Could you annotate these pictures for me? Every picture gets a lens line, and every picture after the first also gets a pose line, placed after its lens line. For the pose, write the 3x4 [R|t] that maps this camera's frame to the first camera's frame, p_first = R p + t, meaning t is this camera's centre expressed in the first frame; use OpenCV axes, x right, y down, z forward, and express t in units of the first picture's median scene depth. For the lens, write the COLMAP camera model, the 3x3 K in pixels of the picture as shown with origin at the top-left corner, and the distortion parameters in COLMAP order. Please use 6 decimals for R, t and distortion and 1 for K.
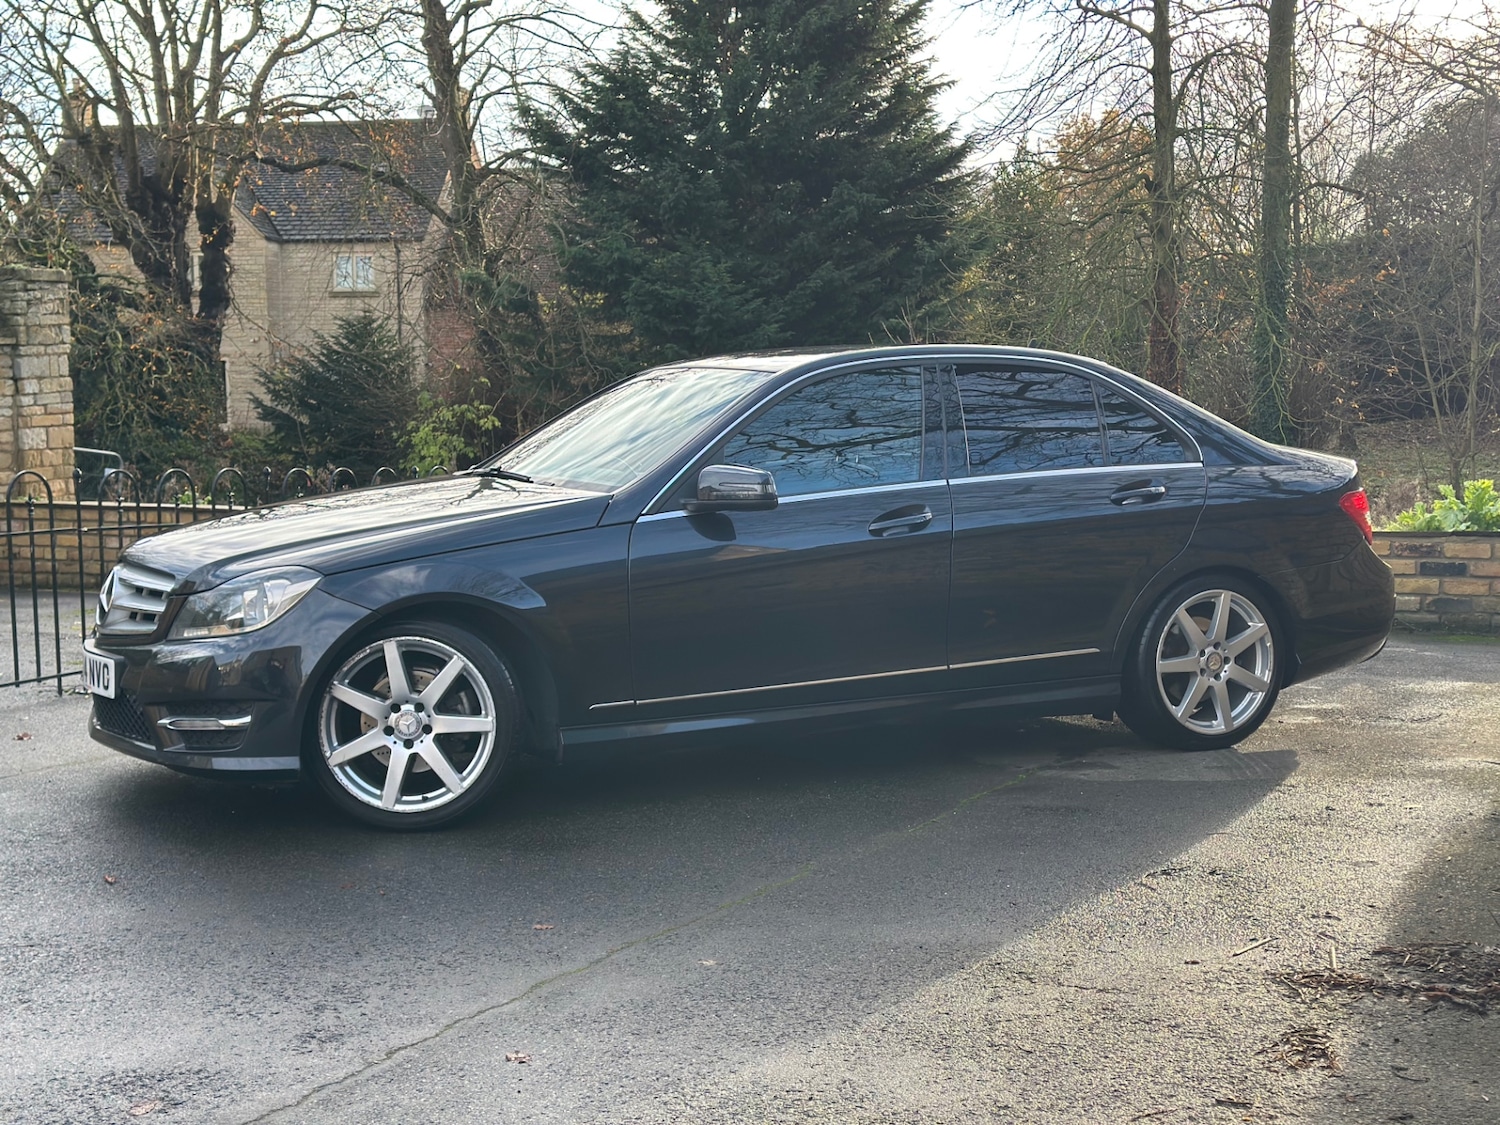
lens RADIAL K [[2073.8, 0, 748.4], [0, 2073.8, 567.9], [0, 0, 1]] dist [0.201735, -0.360067]
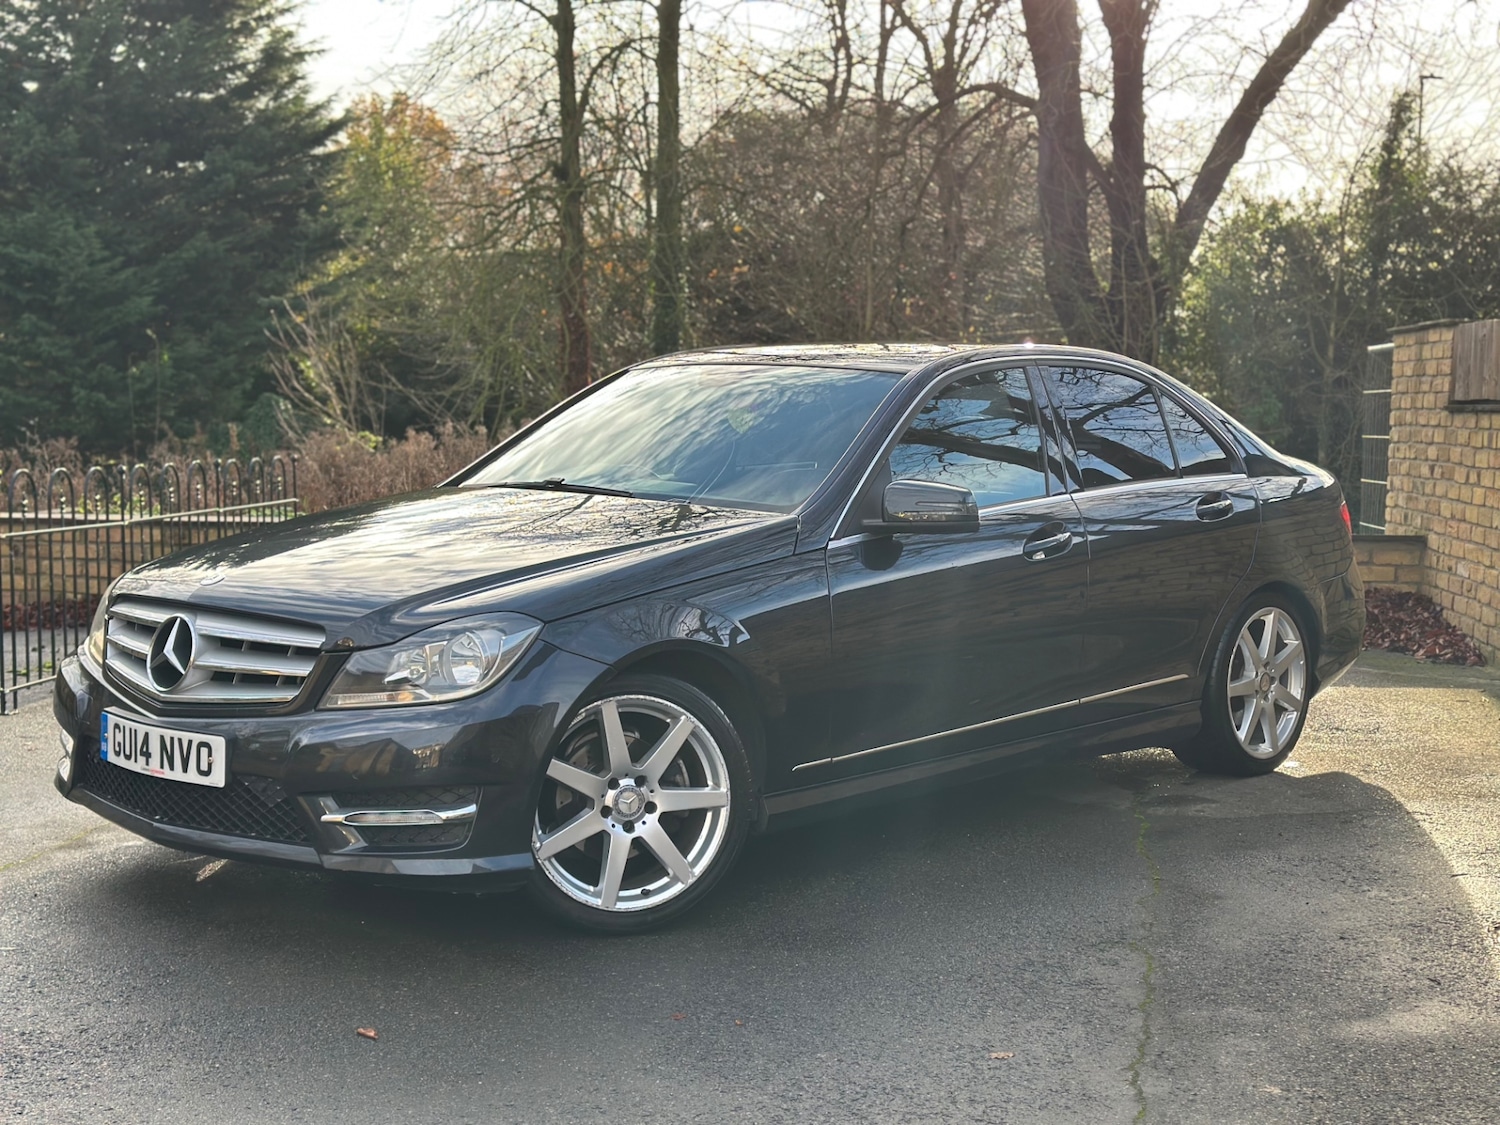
lens RADIAL K [[2073.8, 0, 748.4], [0, 2073.8, 567.9], [0, 0, 1]] dist [0.201735, -0.360067]
pose [[0.937842, -0.015544, 0.346715, -0.398360], [0.012729, 0.999865, 0.010398, -0.024495], [-0.346830, -0.005338, 0.937913, 0.221033]]
